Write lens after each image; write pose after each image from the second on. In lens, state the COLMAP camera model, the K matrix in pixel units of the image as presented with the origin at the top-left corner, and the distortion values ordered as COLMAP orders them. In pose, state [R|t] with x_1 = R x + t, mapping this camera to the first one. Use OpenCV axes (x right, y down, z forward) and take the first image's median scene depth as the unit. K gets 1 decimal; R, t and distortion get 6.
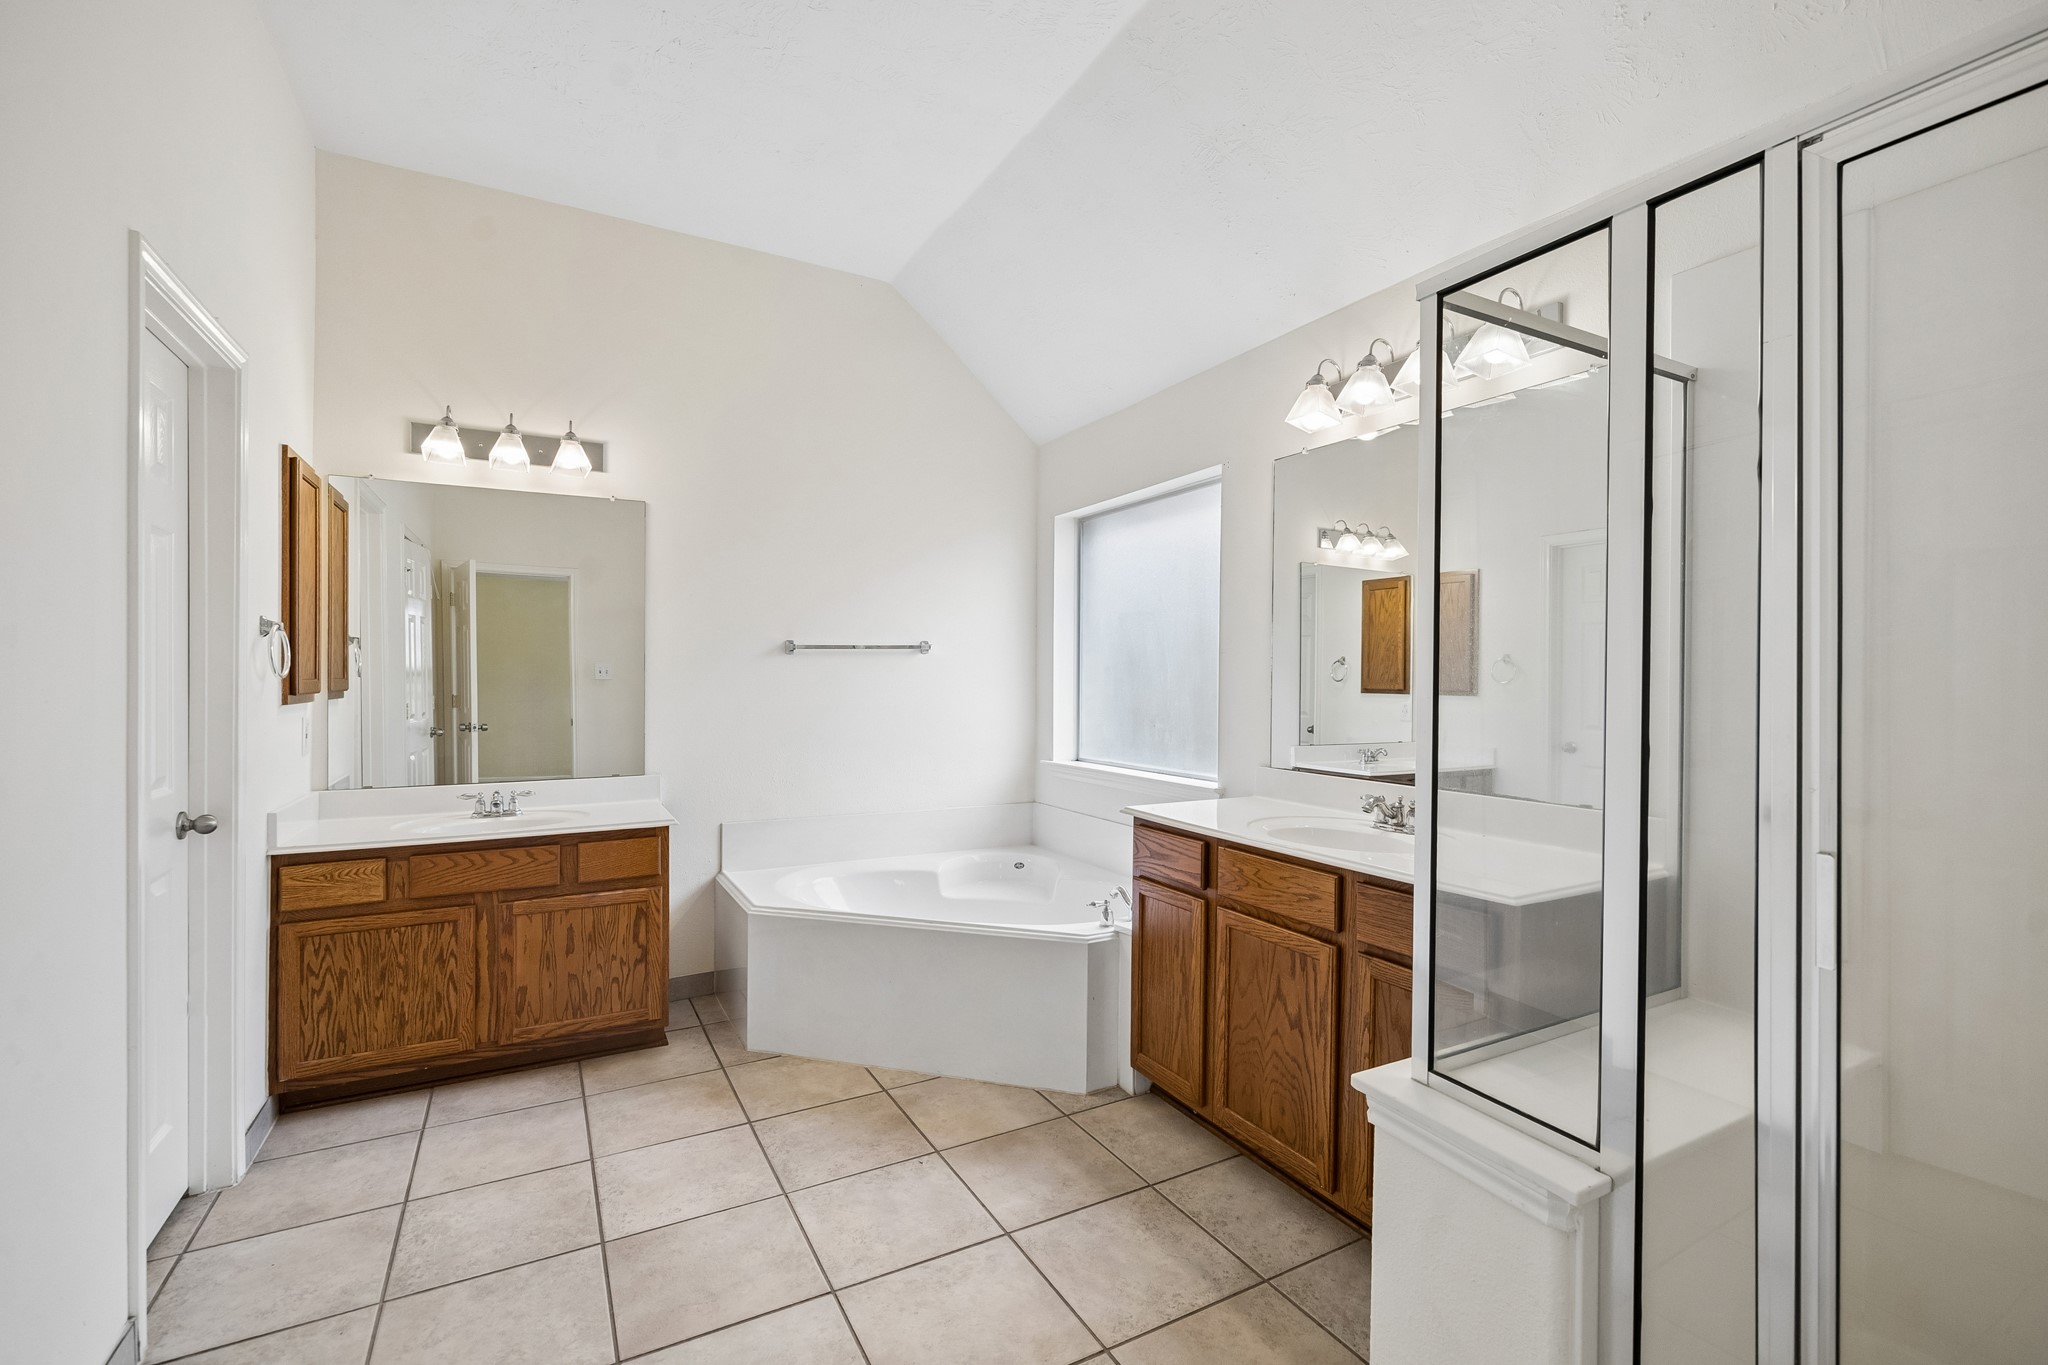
lens RADIAL K [[892.1, 0, 1038.7], [0, 892.1, 677.0], [0, 0, 1]] dist [-0.015191, 0.000273]
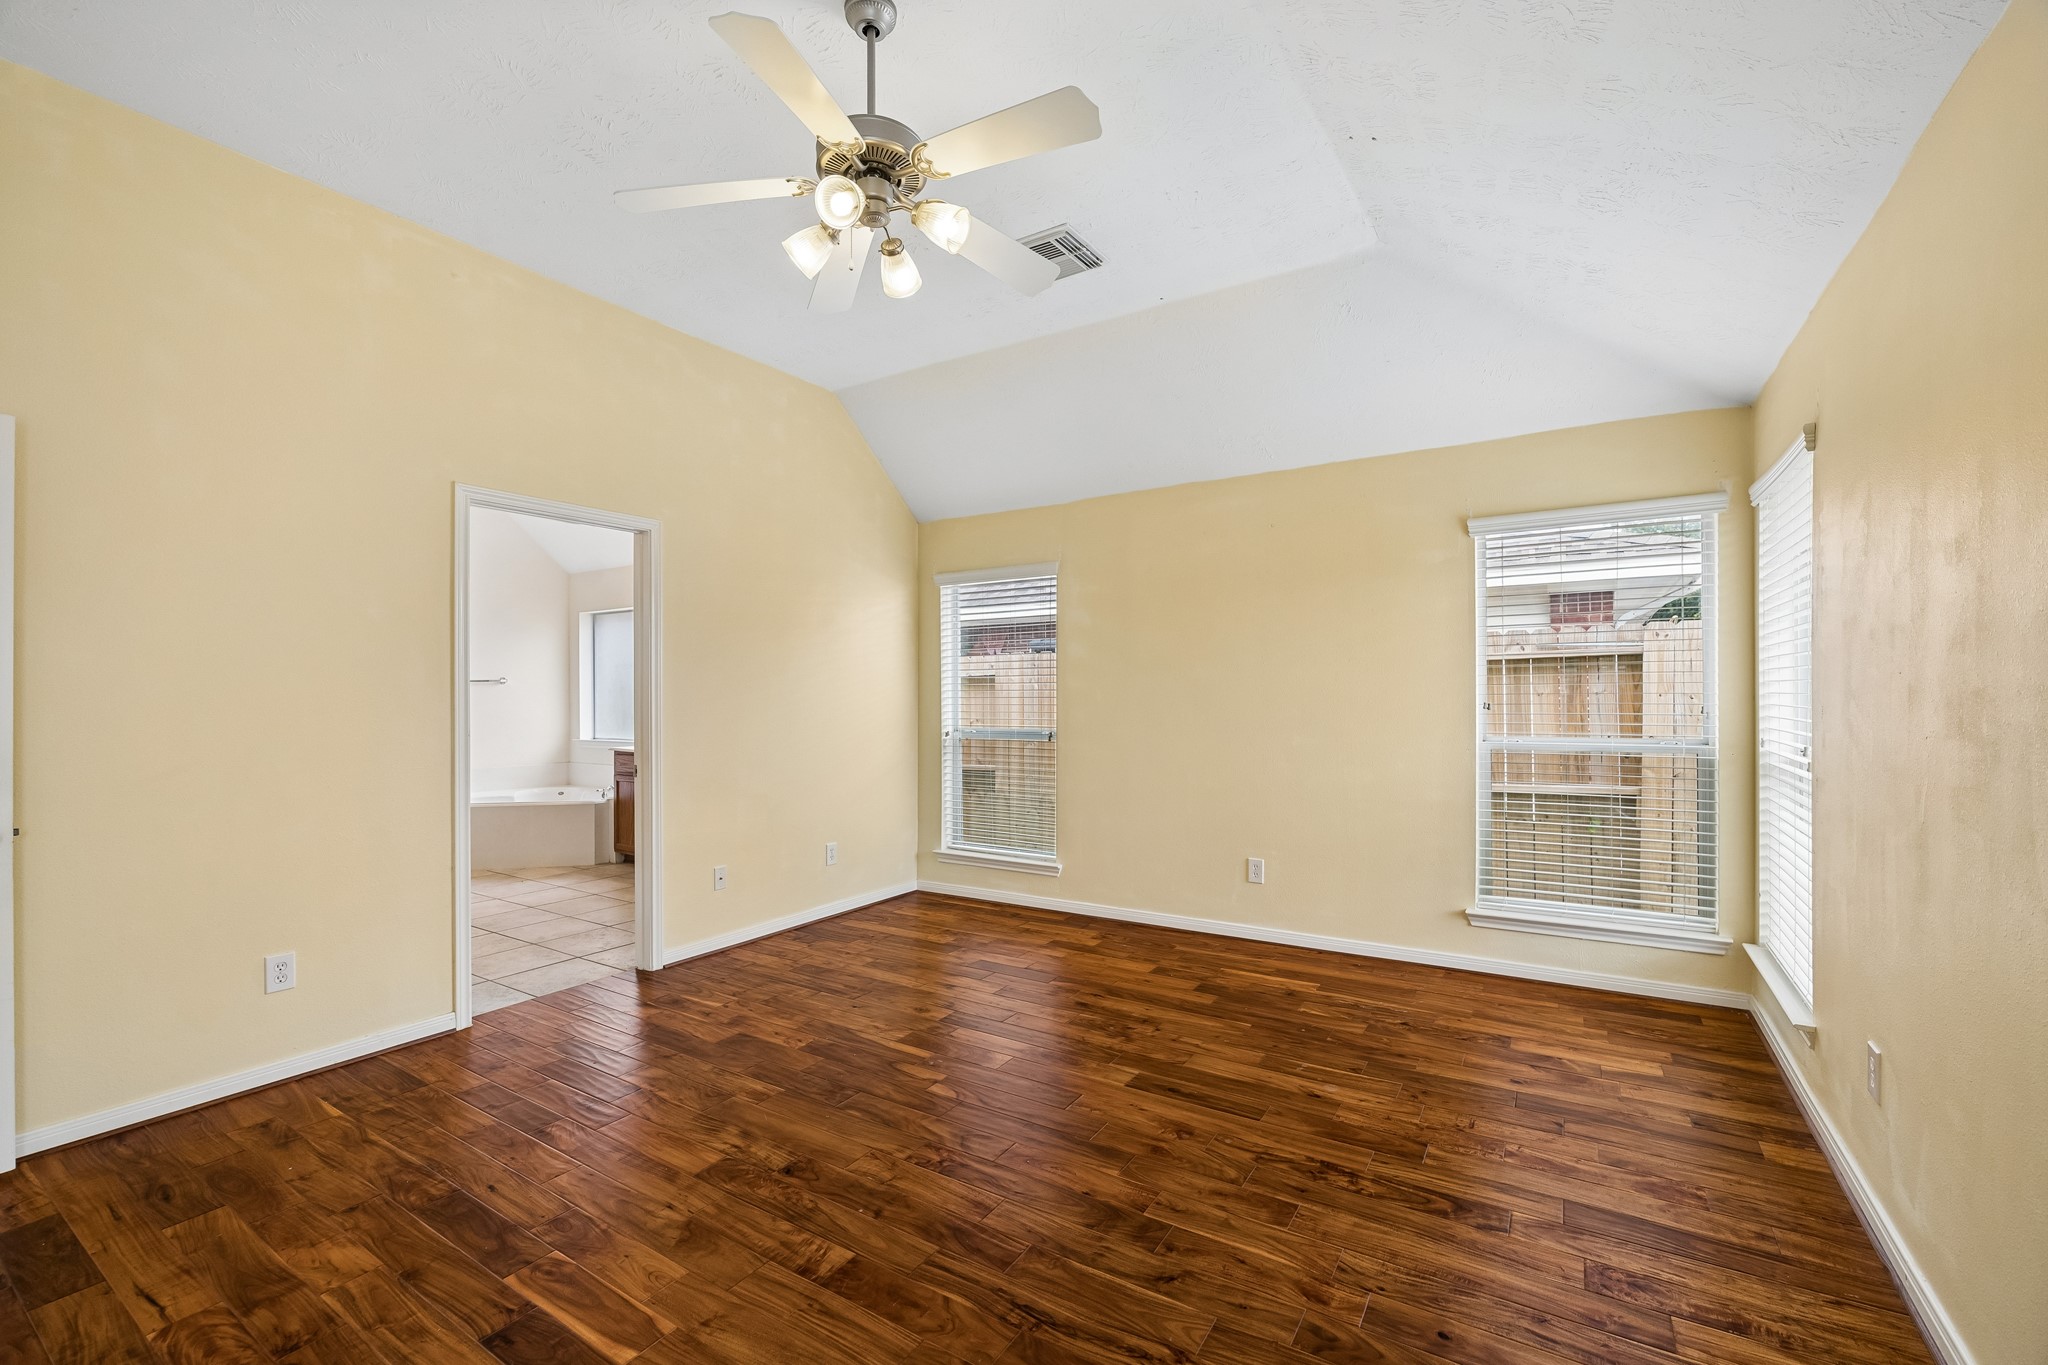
lens RADIAL K [[870.9, 0, 1020.4], [0, 870.9, 682.2], [0, 0, 1]] dist [-0.011669, -0.000244]
pose [[0.887889, -0.011348, 0.459917, -0.000699], [0.014943, 0.999880, -0.004177, -0.012643], [-0.459814, 0.010581, 0.887952, -1.970397]]
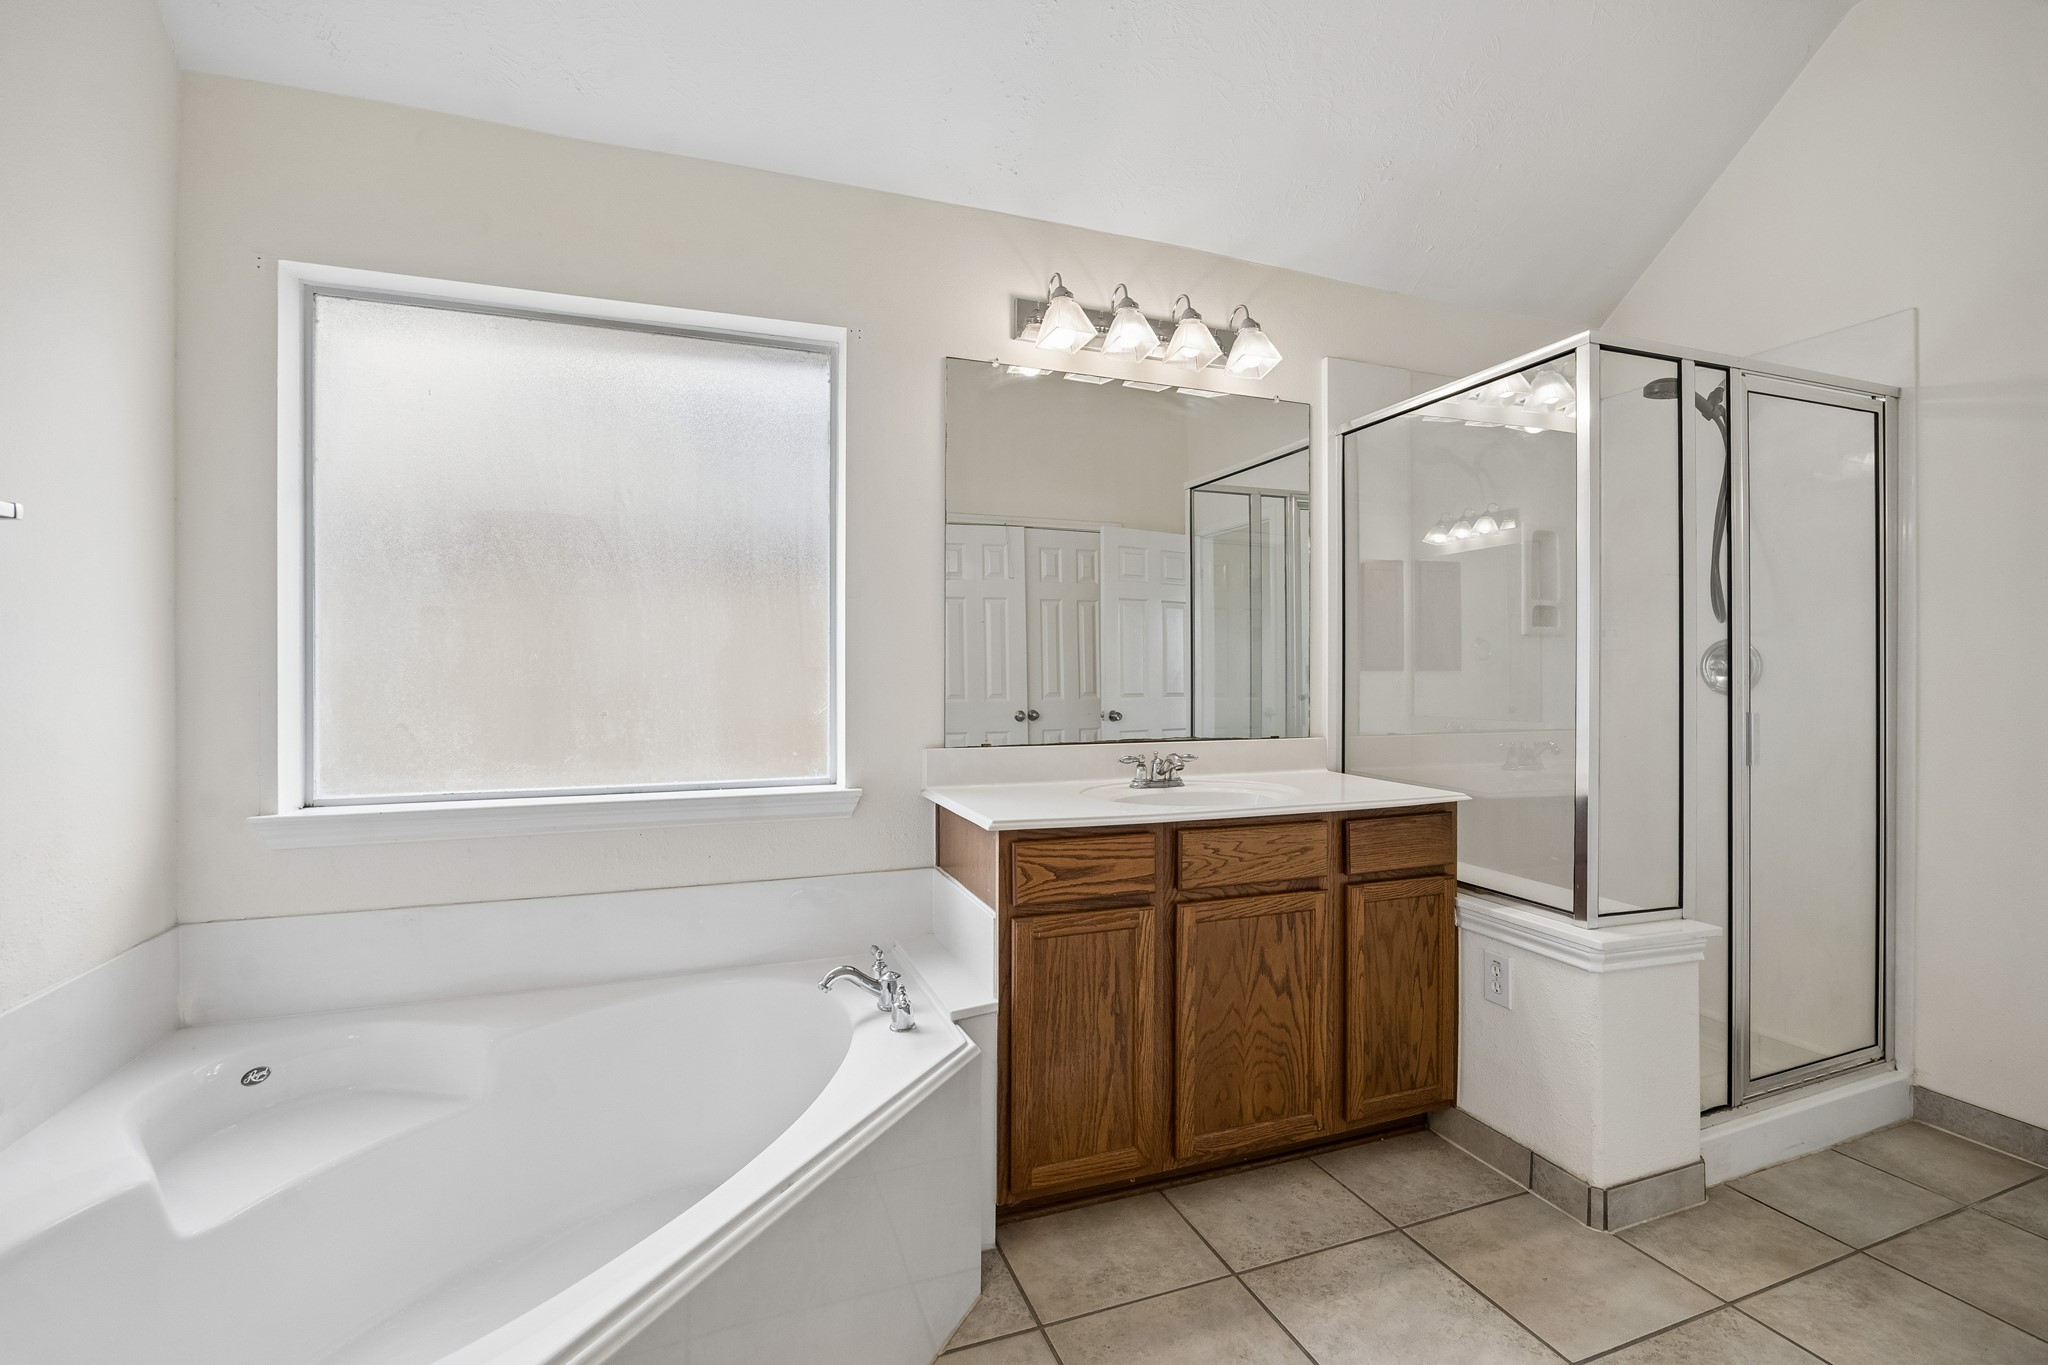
lens RADIAL K [[892.1, 0, 1031.9], [0, 892.1, 680.5], [0, 0, 1]] dist [-0.015191, 0.000273]
pose [[0.159876, -0.016569, 0.986998, -0.636833], [0.001019, 0.999861, 0.016620, 0.036715], [-0.987137, -0.001651, 0.159871, 1.013435]]
